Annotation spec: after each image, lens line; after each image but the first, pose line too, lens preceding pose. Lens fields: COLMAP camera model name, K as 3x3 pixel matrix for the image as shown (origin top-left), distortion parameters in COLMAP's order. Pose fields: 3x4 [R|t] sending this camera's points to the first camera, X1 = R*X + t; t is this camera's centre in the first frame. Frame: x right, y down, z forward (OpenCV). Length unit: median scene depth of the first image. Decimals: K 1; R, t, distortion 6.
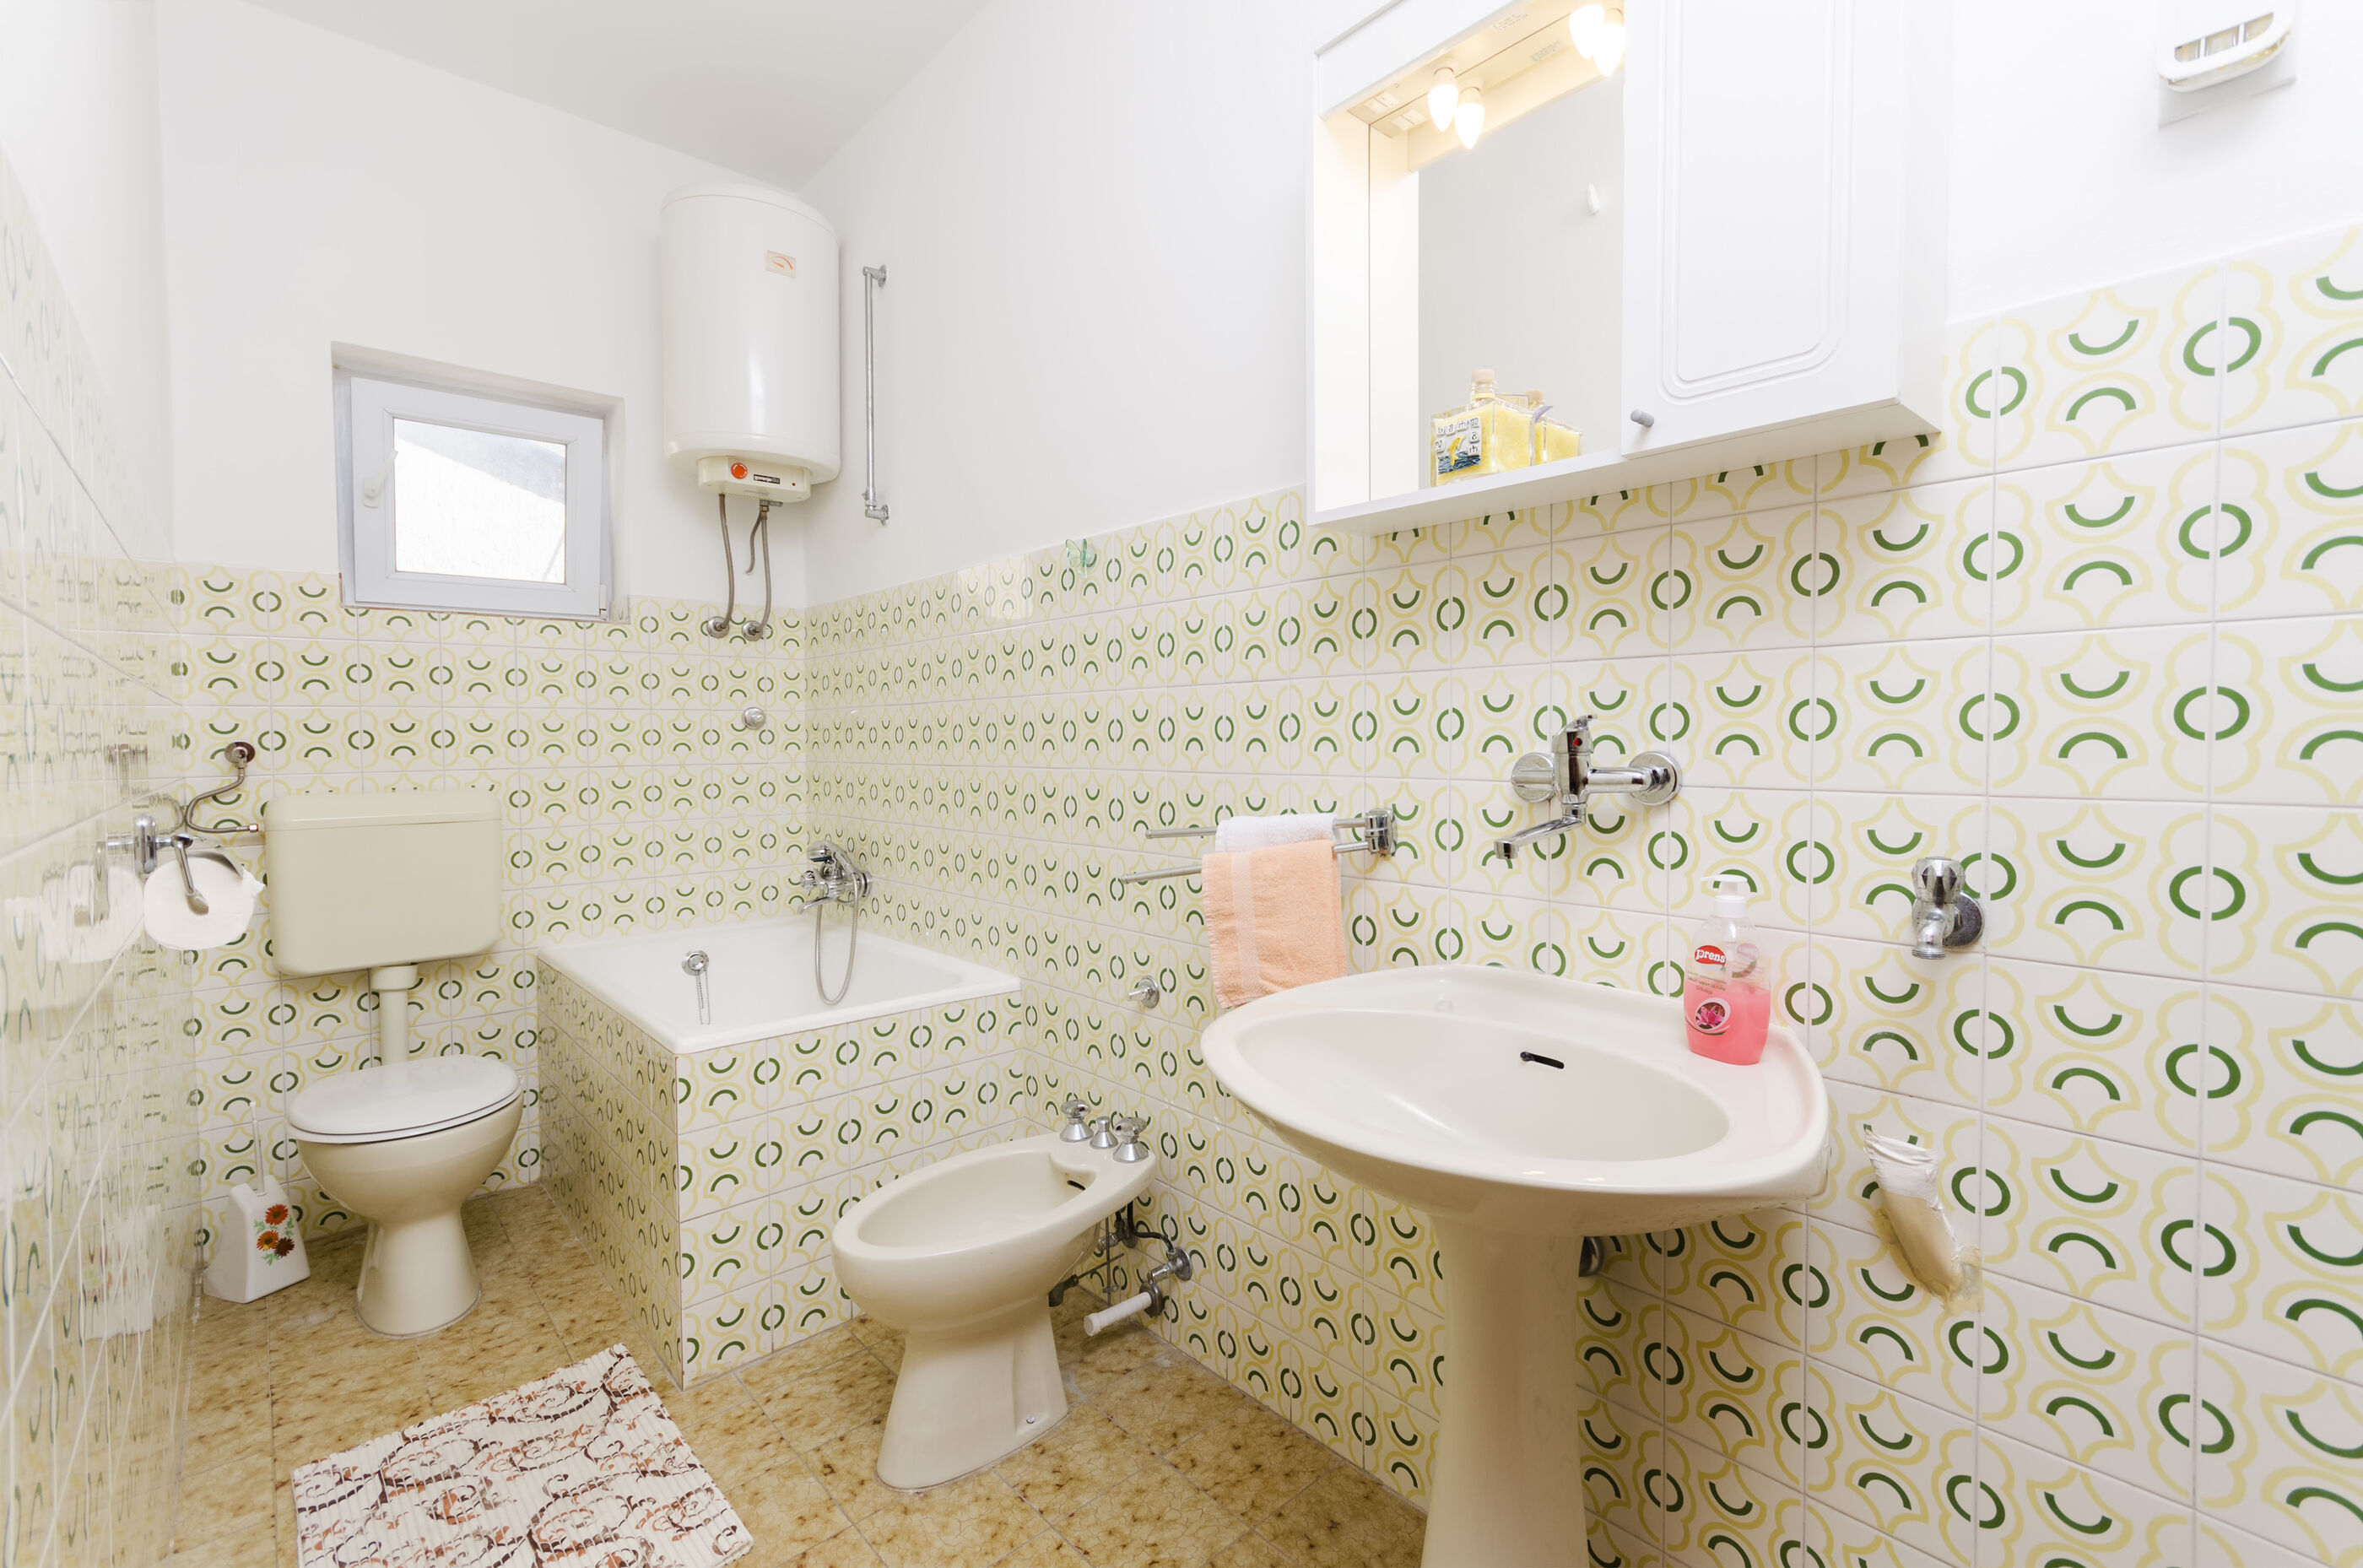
lens RADIAL K [[1011.5, 0, 1183.7], [0, 1011.5, 773.4], [0, 0, 1]] dist [0.004576, 0.000337]
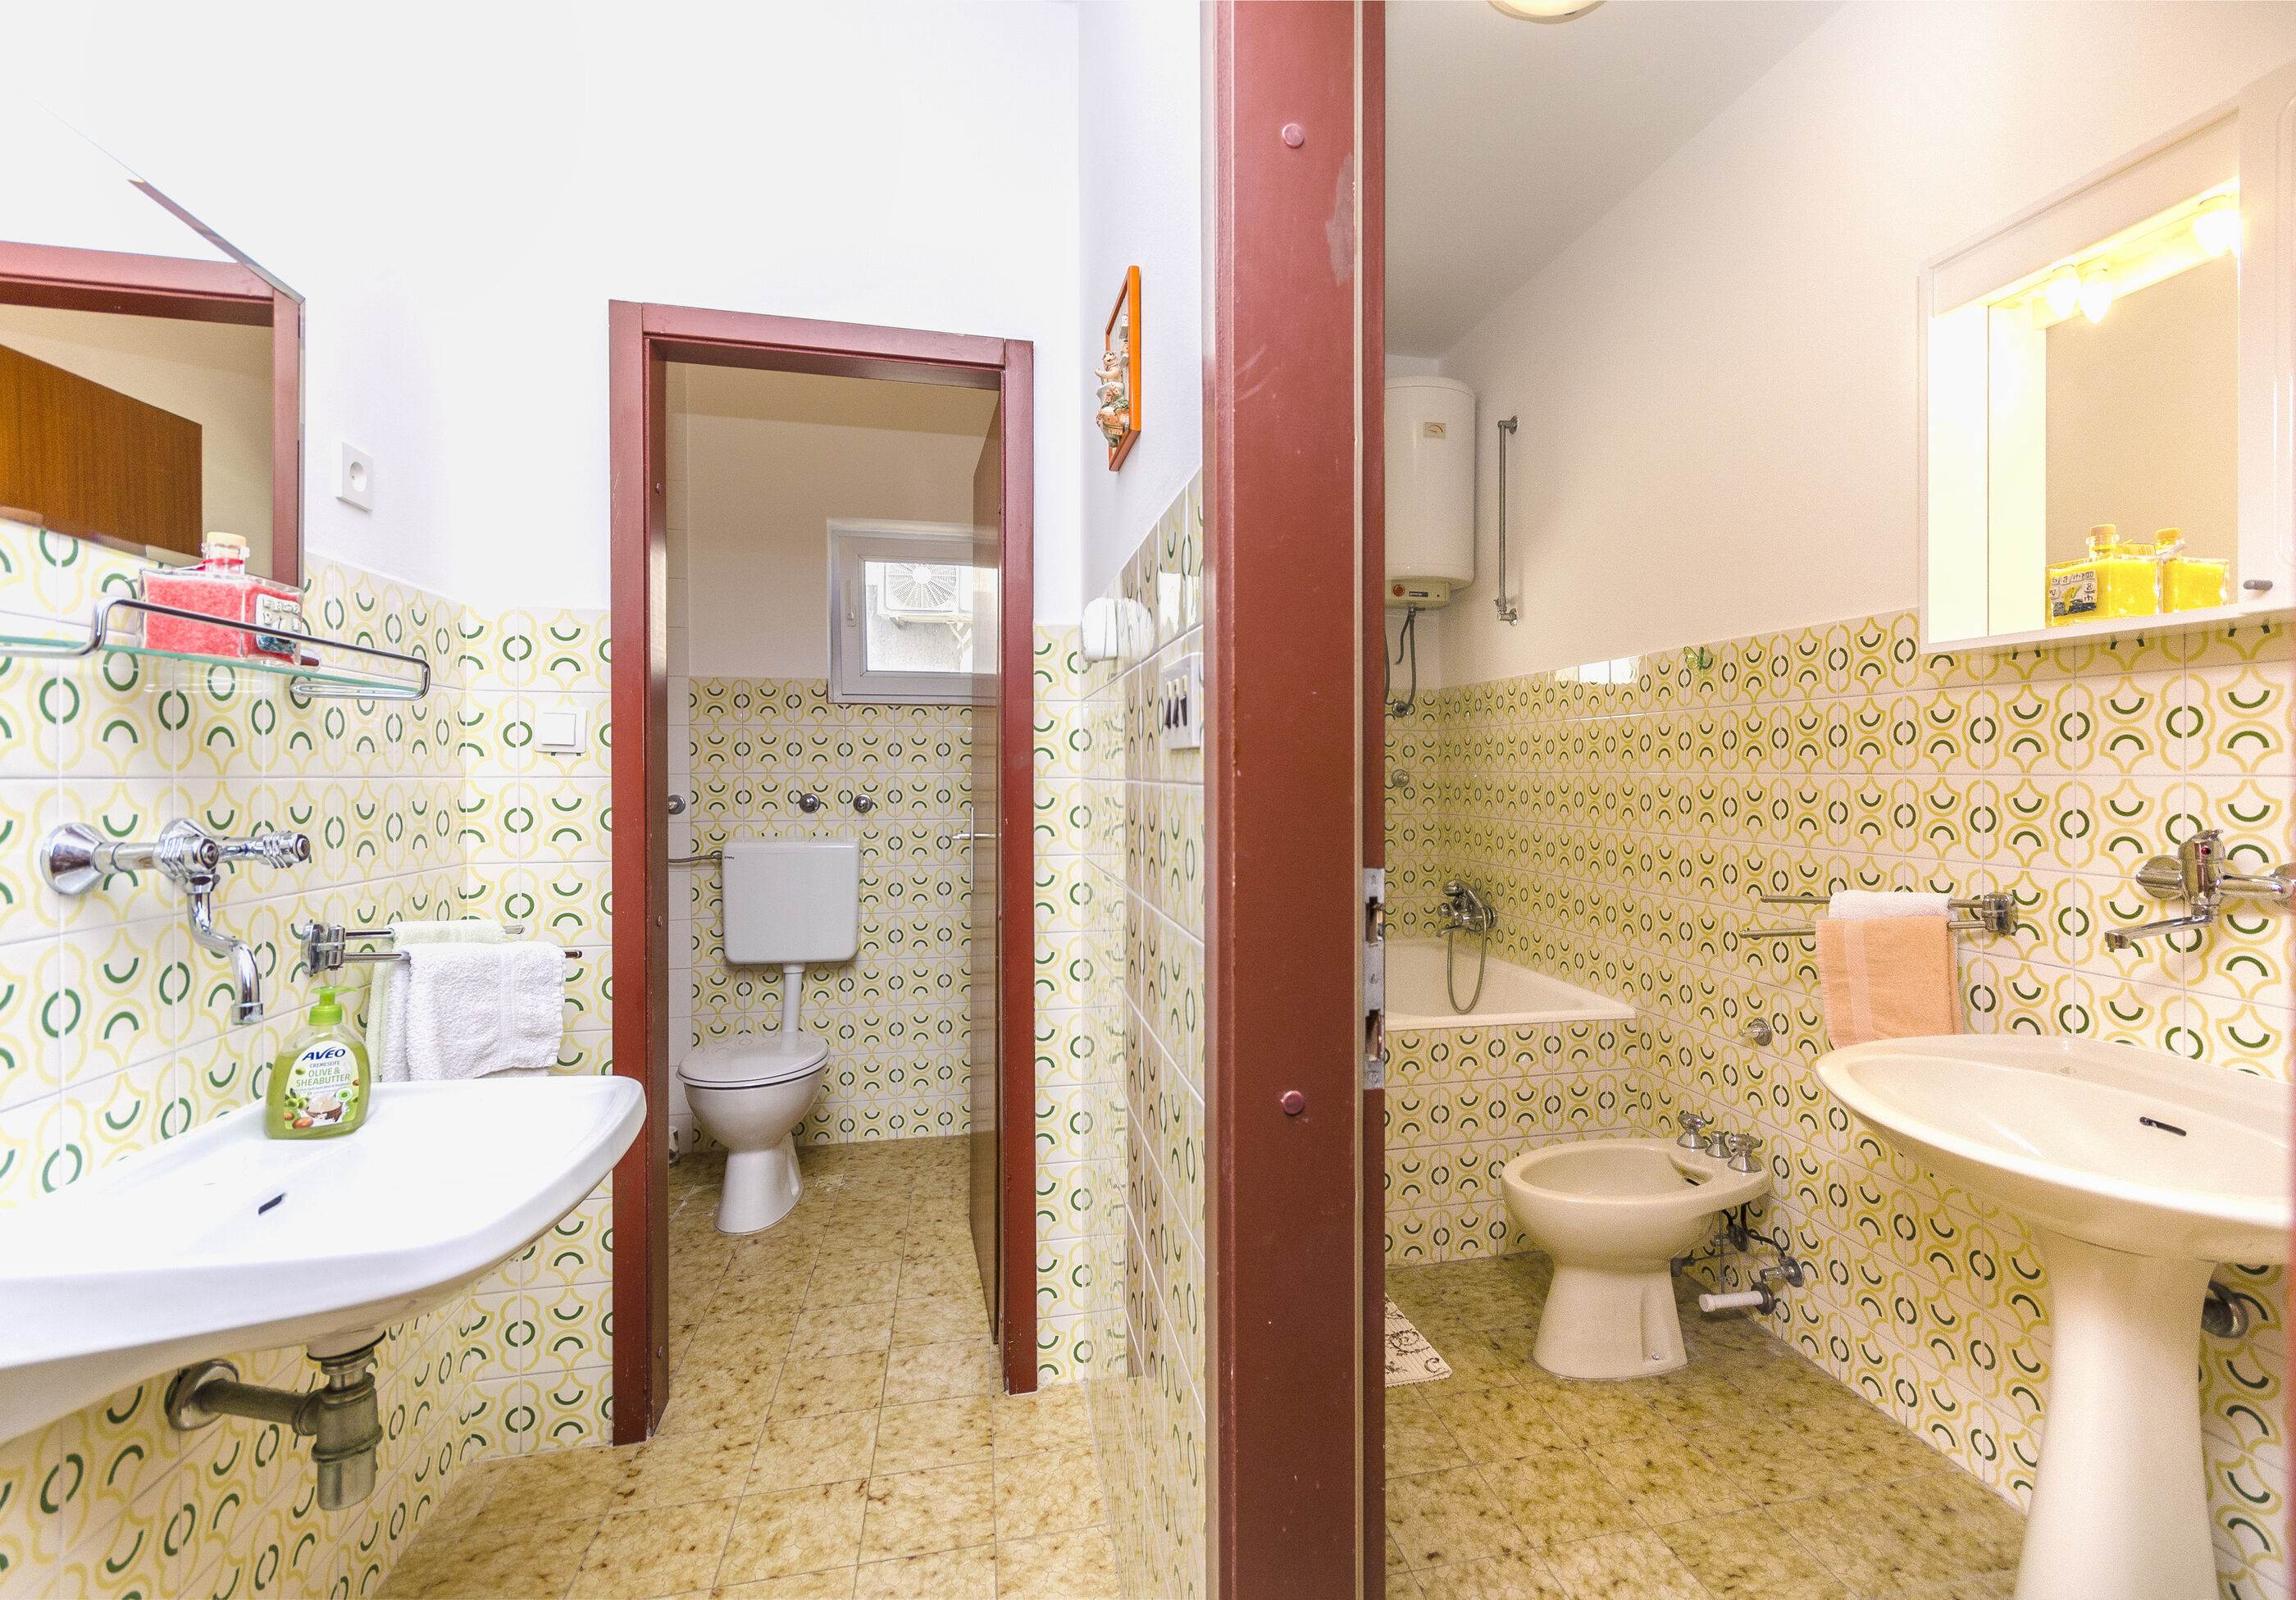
lens RADIAL K [[1009.6, 0, 1207.8], [0, 1009.6, 764.5], [0, 0, 1]] dist [0.008415, -0.000436]
pose [[0.869188, 0.006203, -0.494444, -0.015269], [-0.025644, 0.999141, -0.032546, -0.044325], [0.493817, 0.040968, 0.868600, -0.394617]]
